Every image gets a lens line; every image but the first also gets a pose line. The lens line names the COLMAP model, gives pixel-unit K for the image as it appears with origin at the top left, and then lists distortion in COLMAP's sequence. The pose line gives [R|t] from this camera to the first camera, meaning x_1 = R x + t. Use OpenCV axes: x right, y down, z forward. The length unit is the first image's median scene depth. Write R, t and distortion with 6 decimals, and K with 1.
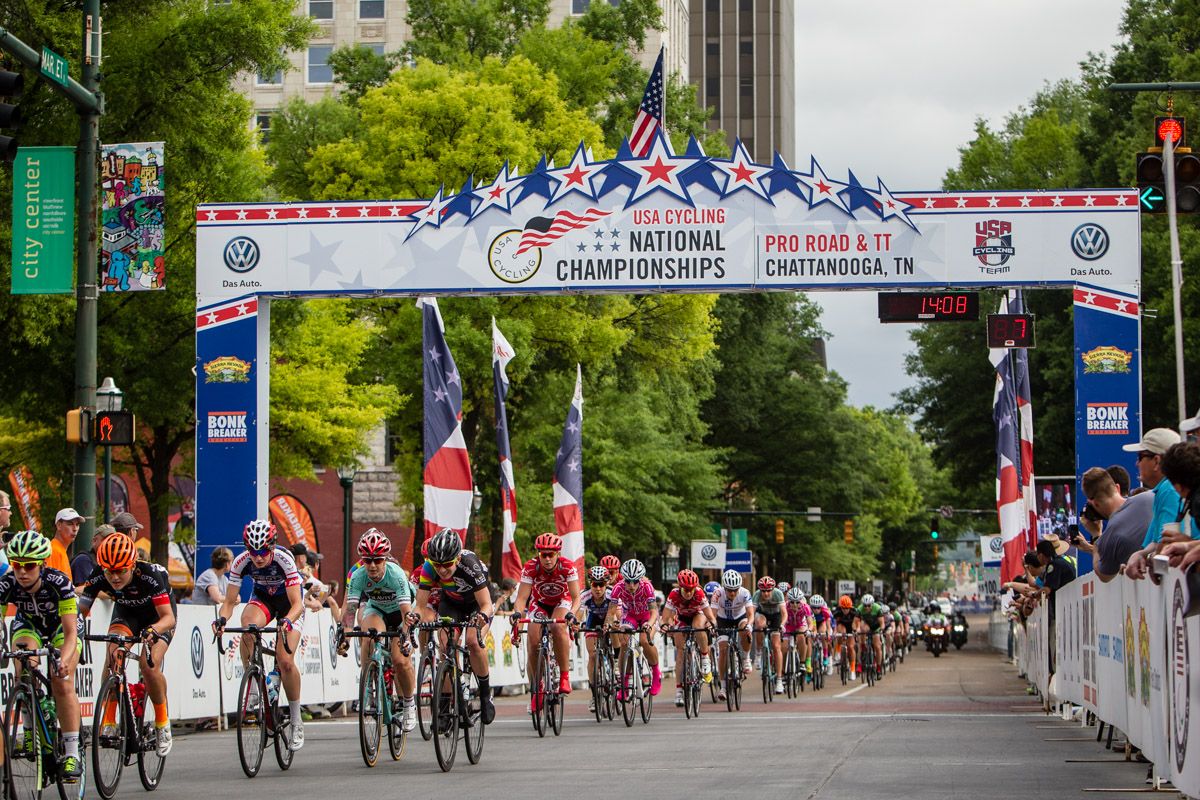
lens RADIAL K [[3473.2, 0, 600.3], [0, 3473.2, 400.8], [0, 0, 1]] dist [0.155624, 0.000000]
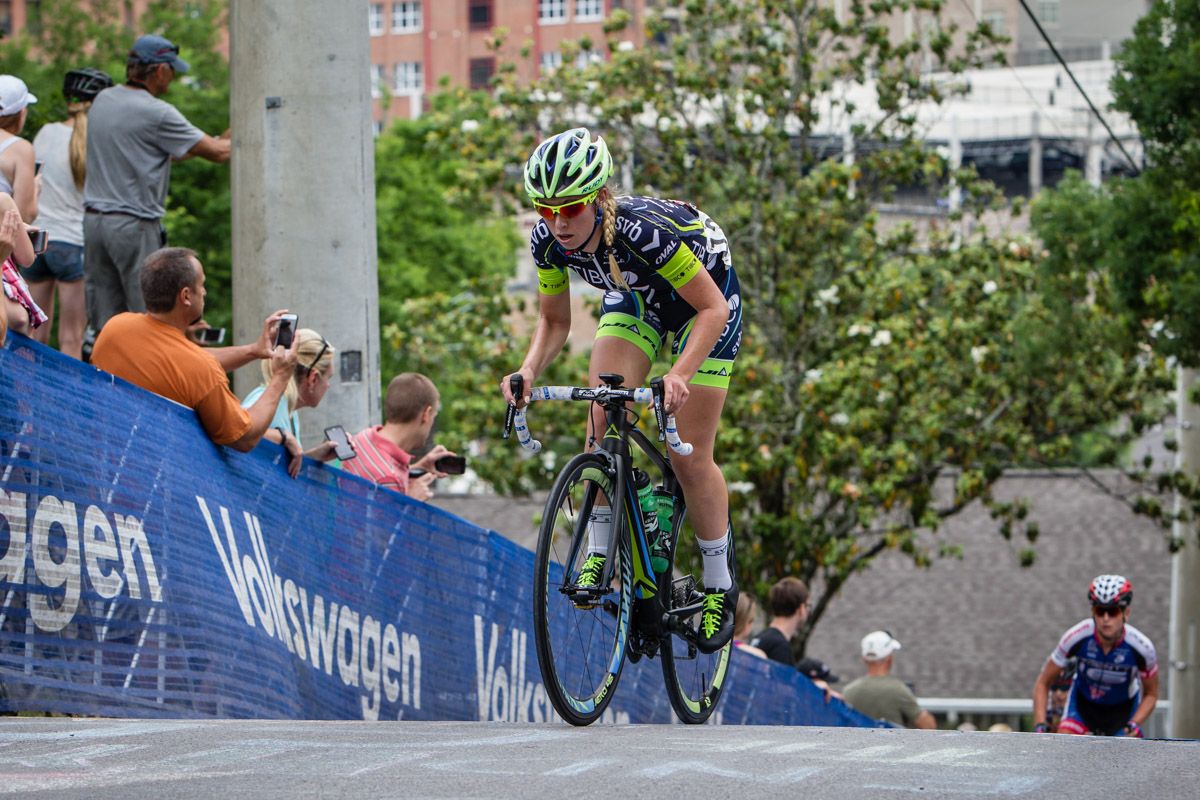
lens RADIAL K [[4909.7, 0, 600.0], [0, 4909.7, 400.0], [0, 0, 1]] dist [0.007762, 0.000000]
pose [[0.978138, -0.139120, -0.154567, -0.056815], [0.152820, 0.984966, 0.080551, 0.018604], [0.141037, -0.102410, 0.984693, 0.319798]]
